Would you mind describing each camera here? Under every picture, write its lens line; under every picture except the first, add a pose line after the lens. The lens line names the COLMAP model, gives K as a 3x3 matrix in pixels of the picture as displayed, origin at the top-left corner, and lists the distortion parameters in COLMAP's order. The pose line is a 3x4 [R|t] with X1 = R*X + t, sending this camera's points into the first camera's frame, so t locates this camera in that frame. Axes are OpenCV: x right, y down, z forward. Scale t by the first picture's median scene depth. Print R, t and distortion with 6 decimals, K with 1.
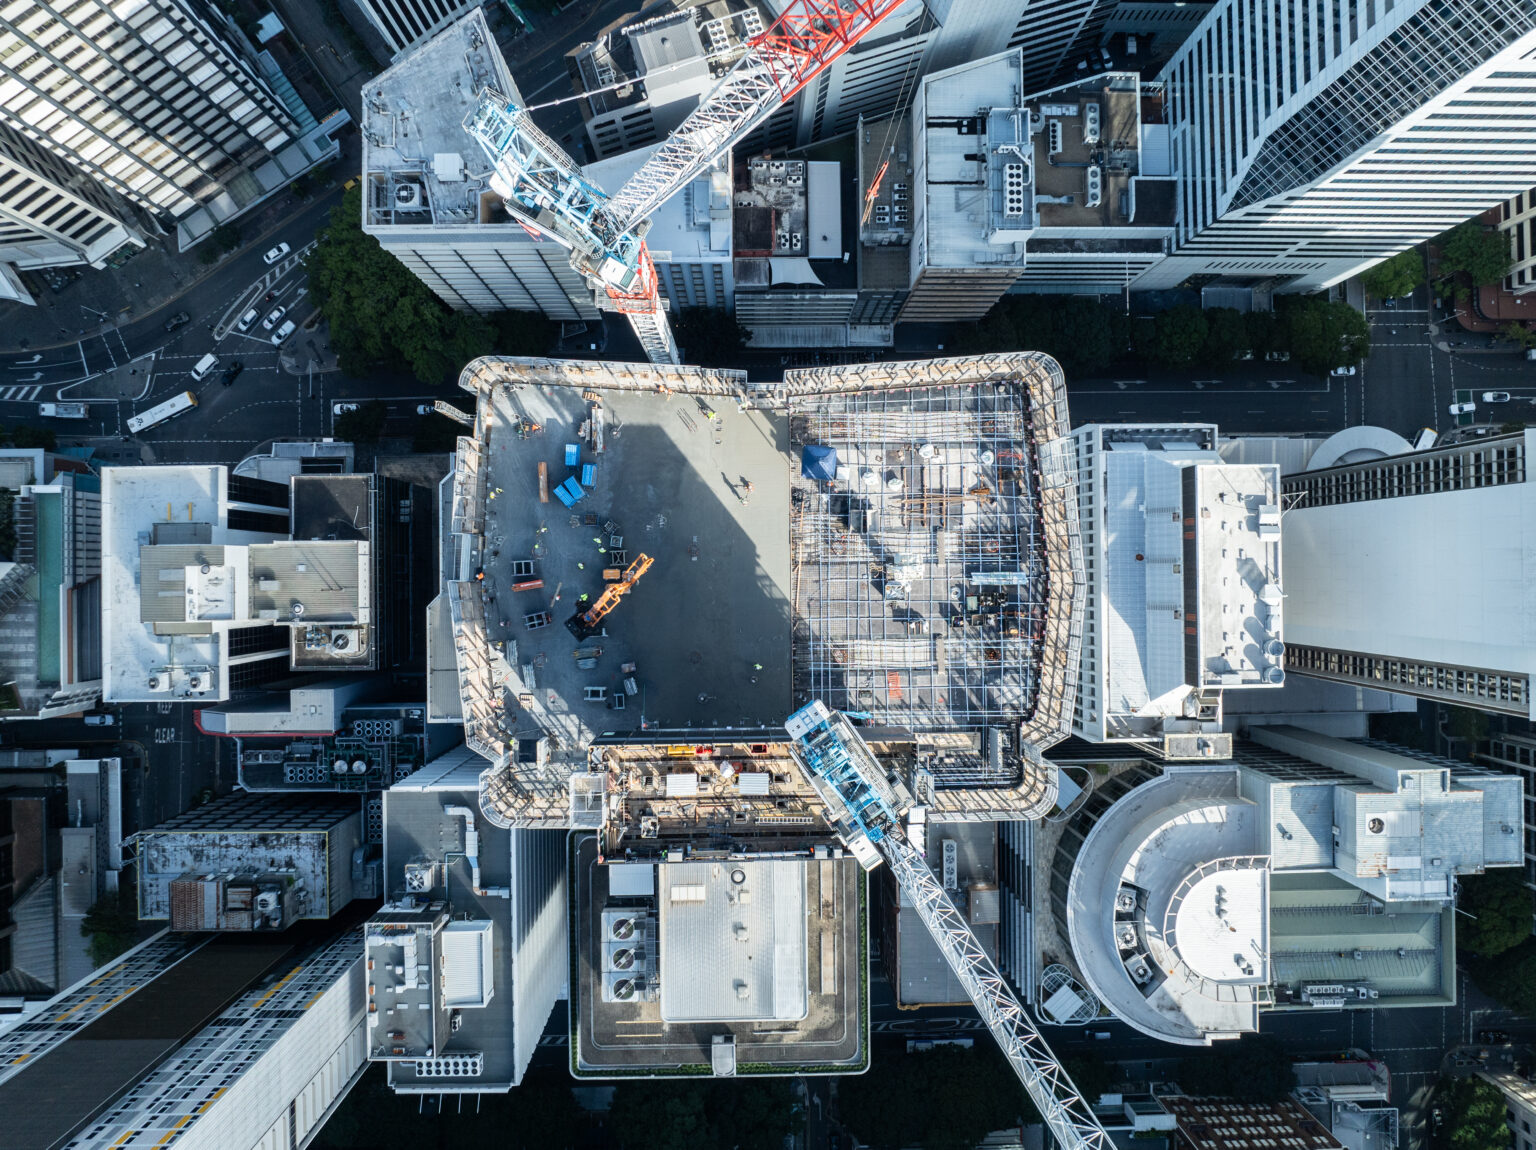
lens RADIAL K [[1072.6, 0, 772.1], [0, 1072.6, 568.0], [0, 0, 1]] dist [-0.002466, 0.000643]
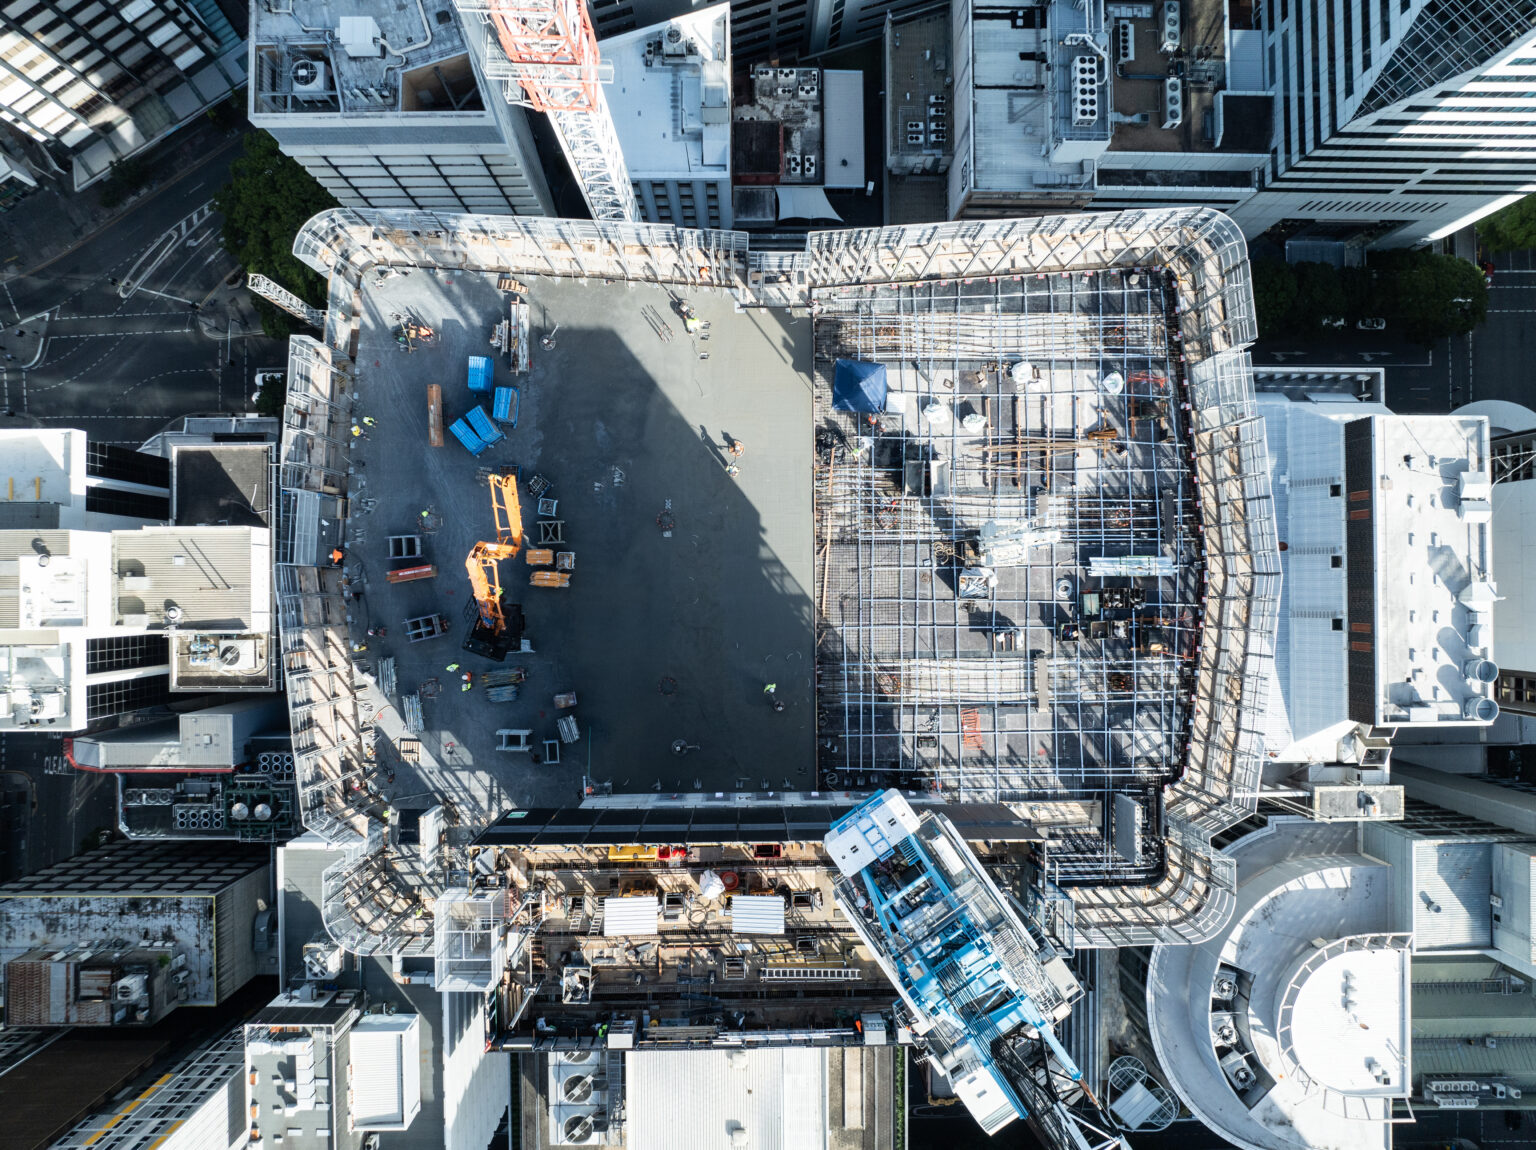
lens RADIAL K [[1072.6, 0, 765.7], [0, 1072.6, 580.6], [0, 0, 1]] dist [-0.002466, 0.000643]
pose [[0.999972, 0.003842, -0.006369, -0.005591], [-0.003838, 0.999992, 0.000701, 0.013152], [0.006372, -0.000676, 0.999979, 0.238805]]
